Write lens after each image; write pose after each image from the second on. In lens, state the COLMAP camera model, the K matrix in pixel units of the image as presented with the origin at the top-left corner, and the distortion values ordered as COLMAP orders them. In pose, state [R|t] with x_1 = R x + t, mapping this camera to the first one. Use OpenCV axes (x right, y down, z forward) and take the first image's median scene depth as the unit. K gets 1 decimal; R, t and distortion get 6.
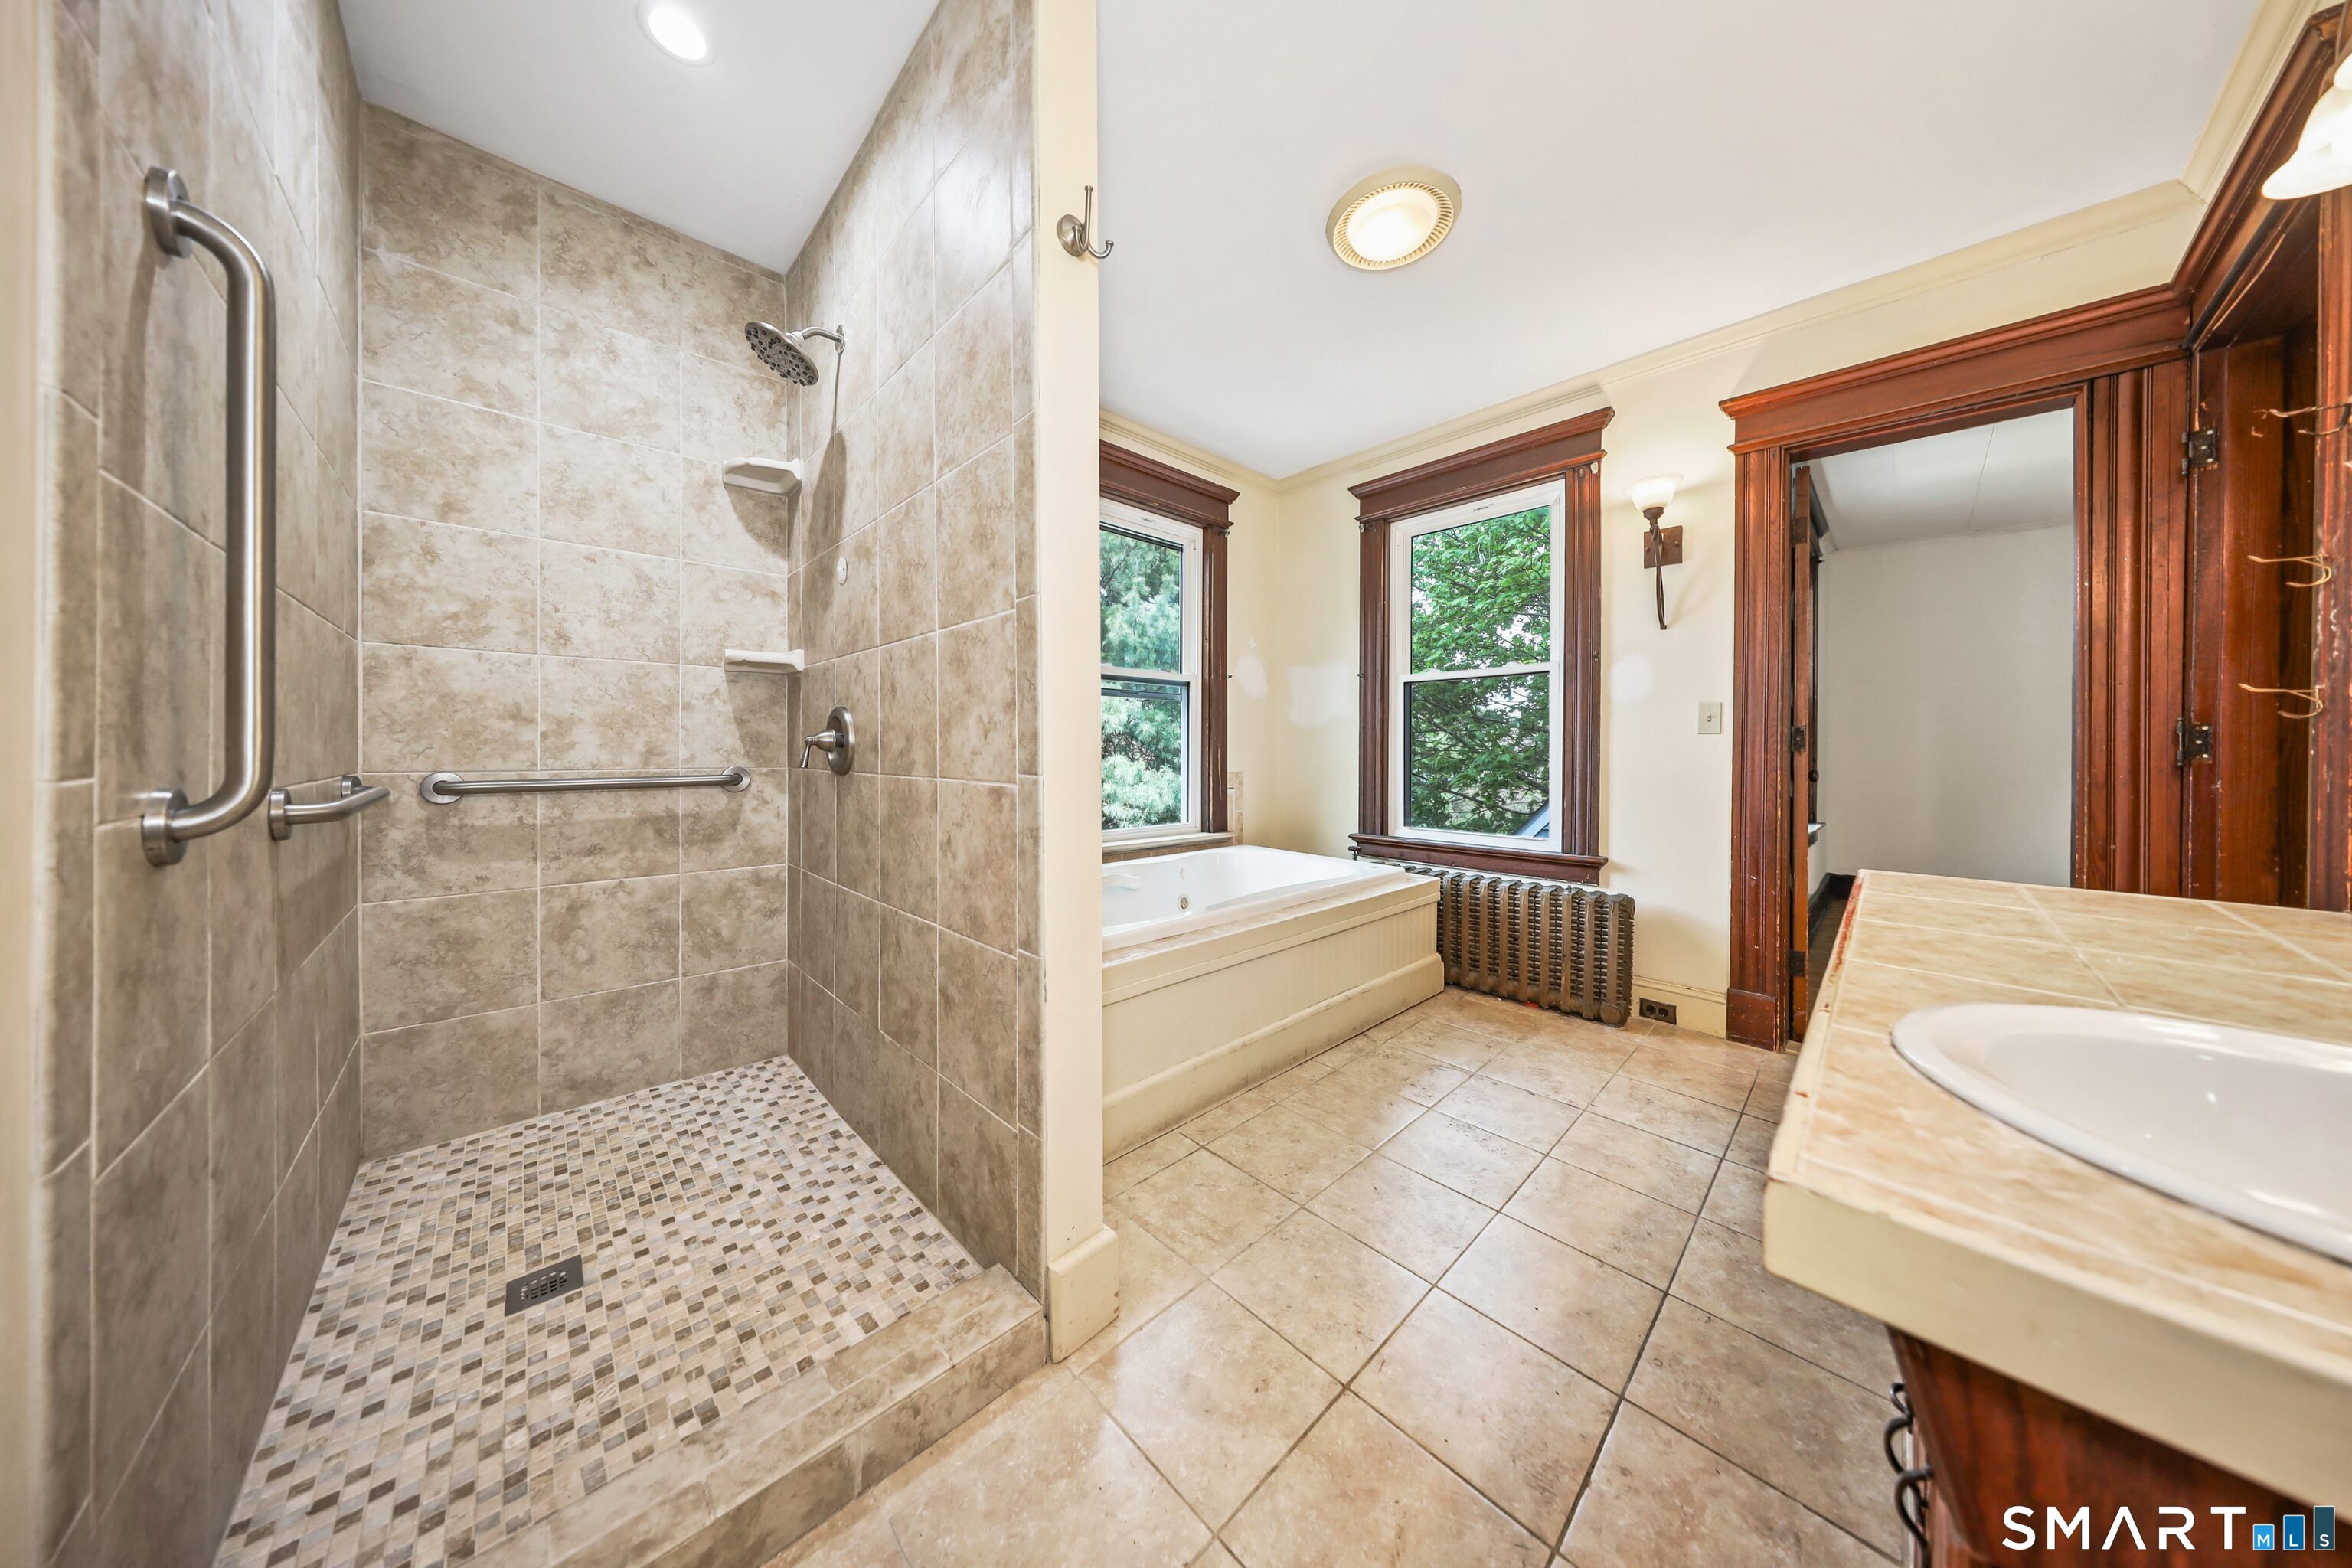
lens RADIAL K [[692.2, 0, 1168.8], [0, 692.2, 752.6], [0, 0, 1]] dist [0.000172, -0.000018]
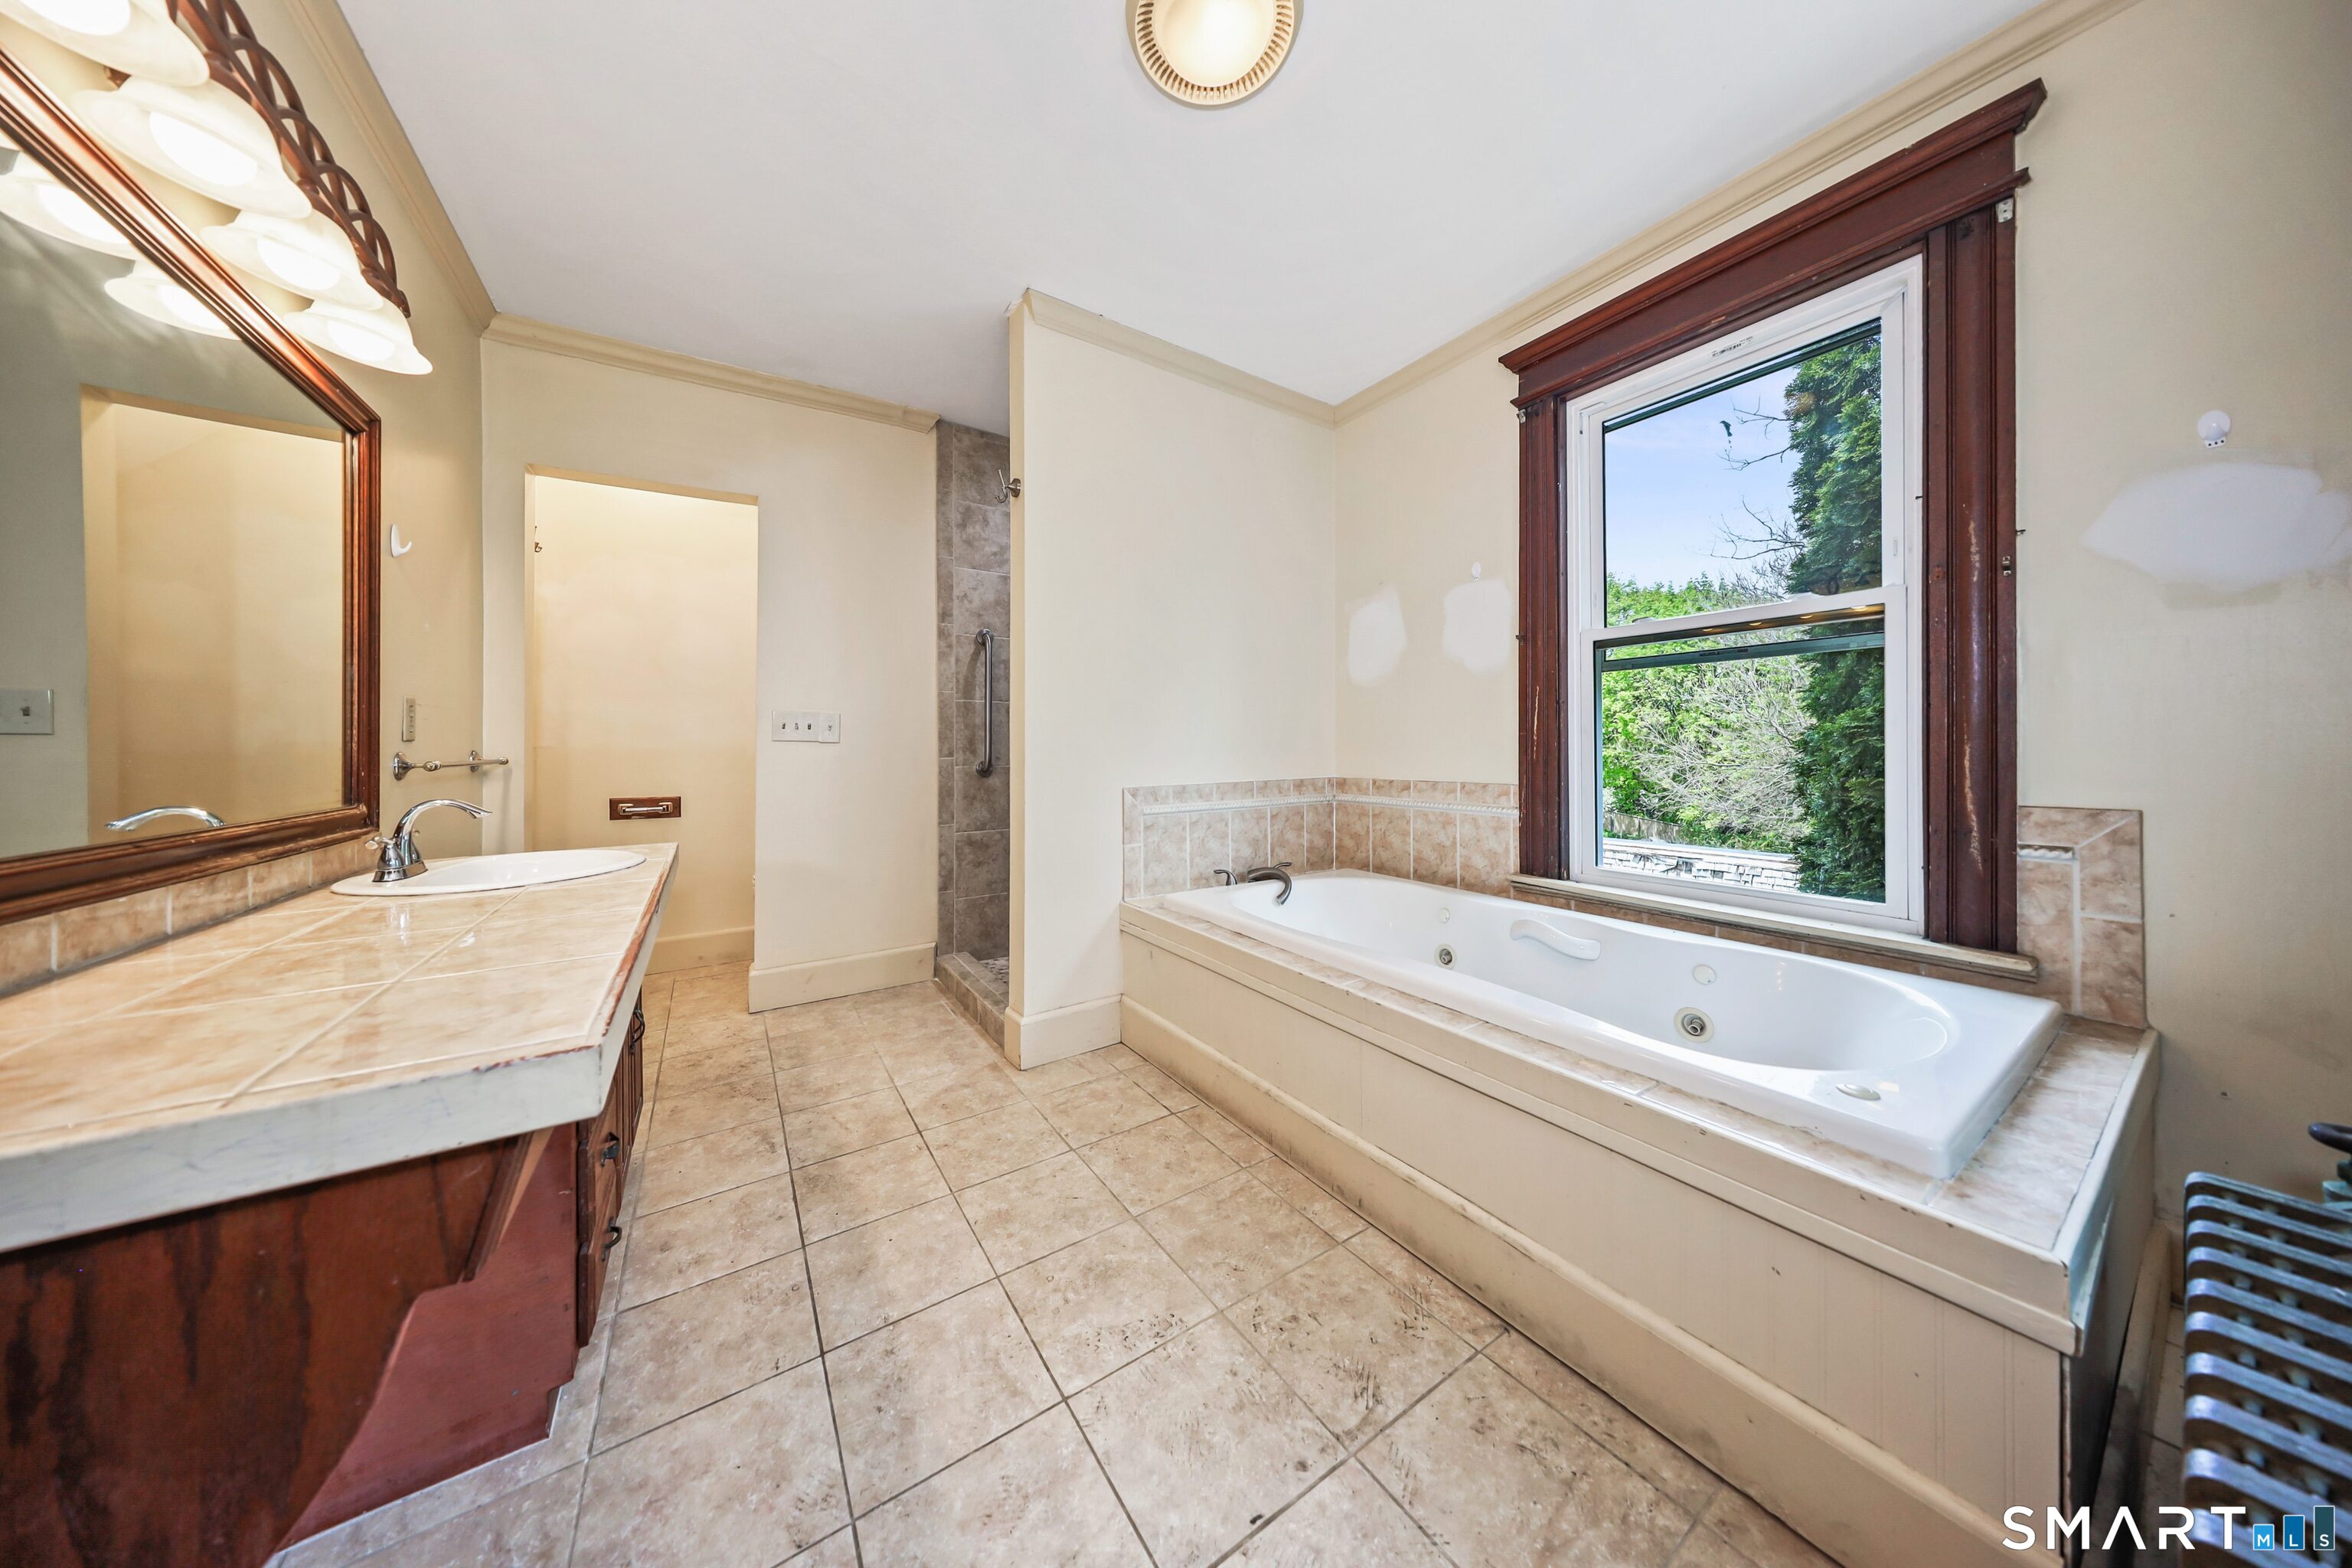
lens RADIAL K [[692.2, 0, 1168.8], [0, 692.2, 752.6], [0, 0, 1]] dist [0.000172, -0.000018]
pose [[-0.179803, -0.000969, -0.983702, 0.873909], [-0.000134, 1.000000, -0.000960, -0.001690], [0.983703, -0.000041, -0.179803, 0.919955]]
